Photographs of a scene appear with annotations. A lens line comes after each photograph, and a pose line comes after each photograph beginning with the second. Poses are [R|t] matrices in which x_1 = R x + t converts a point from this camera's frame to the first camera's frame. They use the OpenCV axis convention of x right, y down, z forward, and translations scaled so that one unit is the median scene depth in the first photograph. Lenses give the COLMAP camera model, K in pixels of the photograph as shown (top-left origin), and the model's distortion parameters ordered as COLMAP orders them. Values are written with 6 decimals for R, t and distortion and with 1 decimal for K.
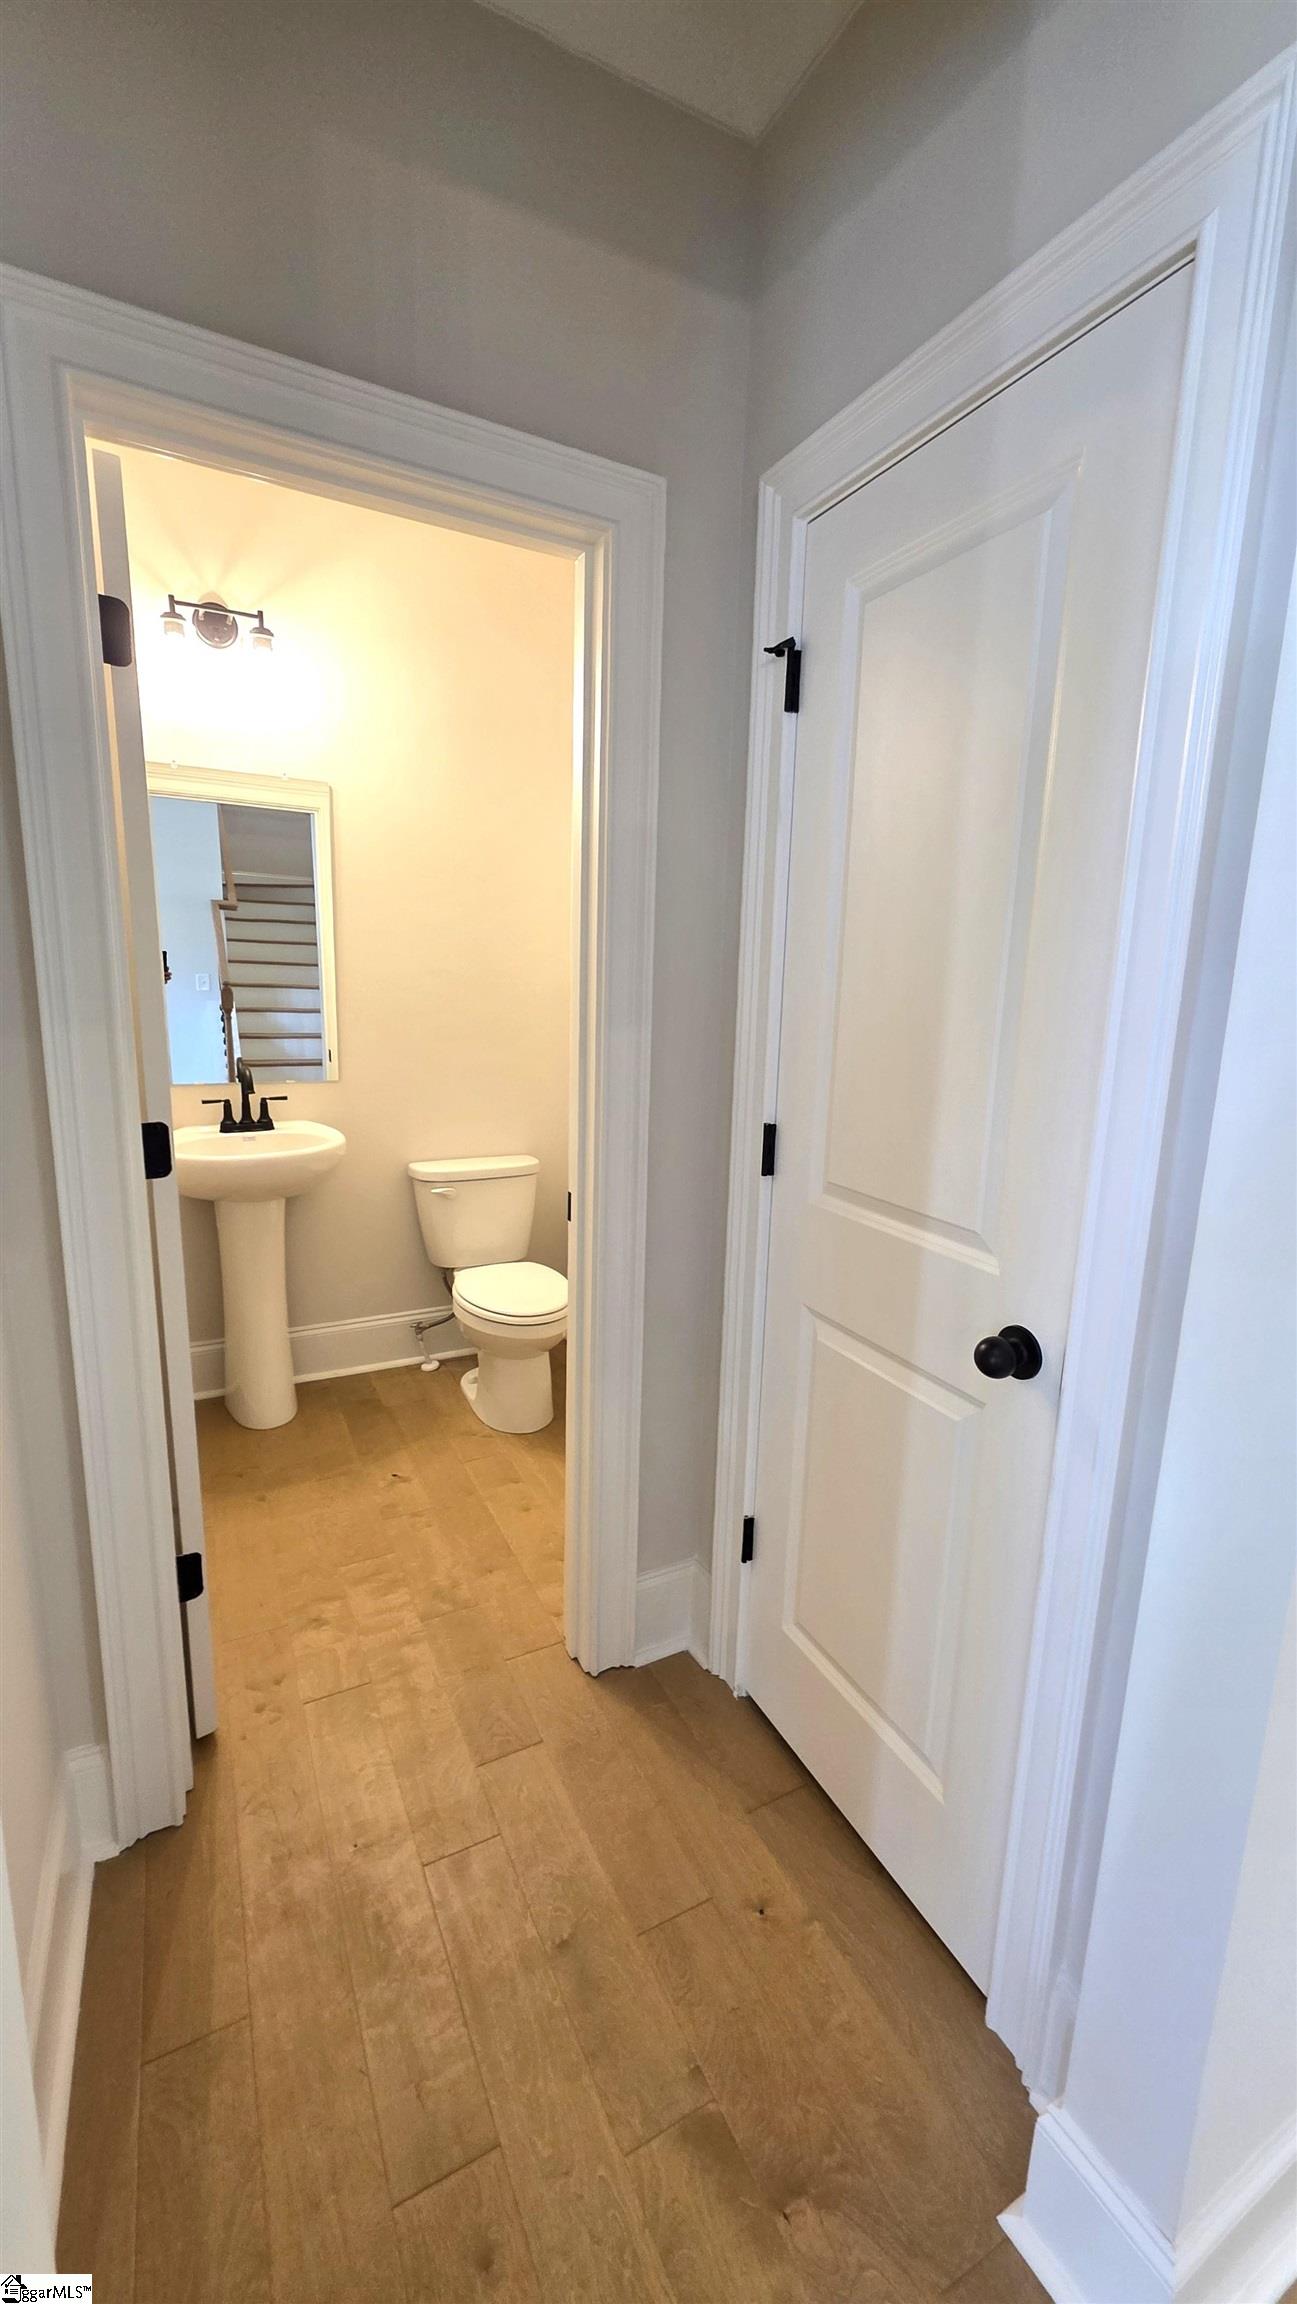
lens RADIAL K [[917.7, 0, 648.5], [0, 917.7, 1152.0], [0, 0, 1]] dist [-0.000772, -0.000002]
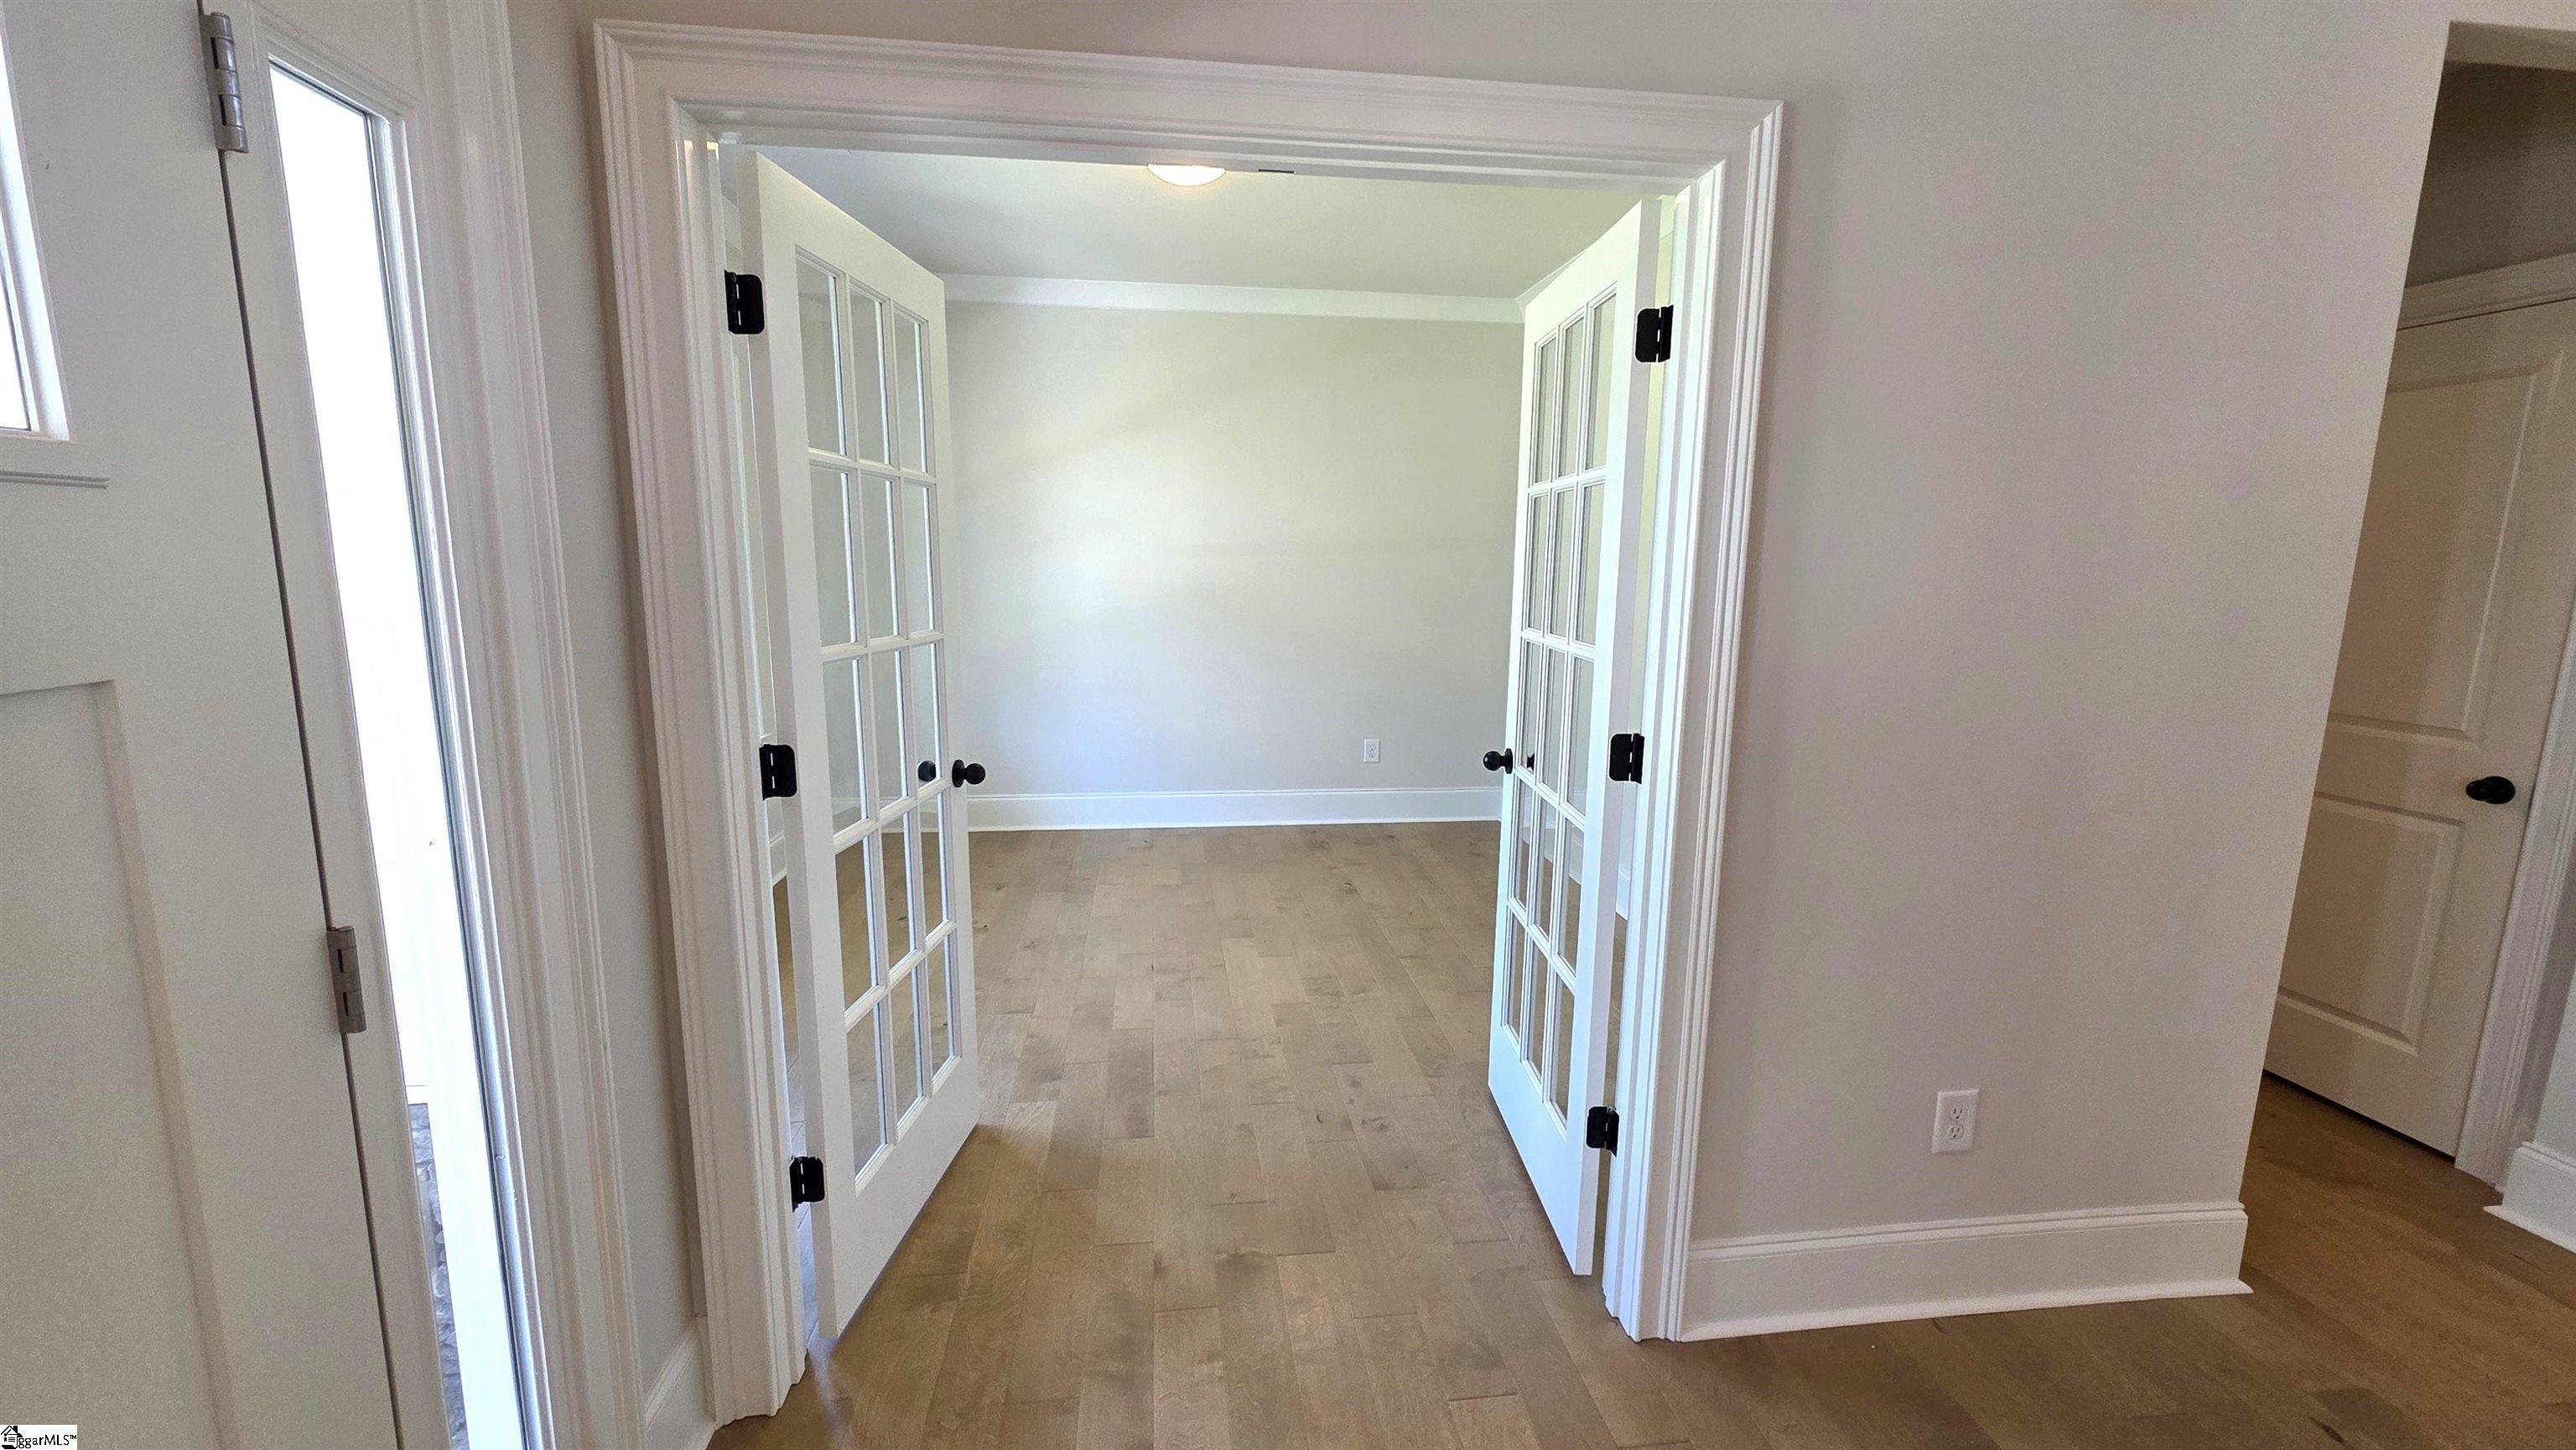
lens RADIAL K [[990.3, 0, 1288.0], [0, 990.3, 725.0], [0, 0, 1]] dist [0.000514, 0.000115]
pose [[0.935747, 0.038549, -0.350560, -1.249222], [-0.052979, 0.998094, -0.031662, 0.278589], [0.348671, 0.048200, 0.936005, -1.849515]]
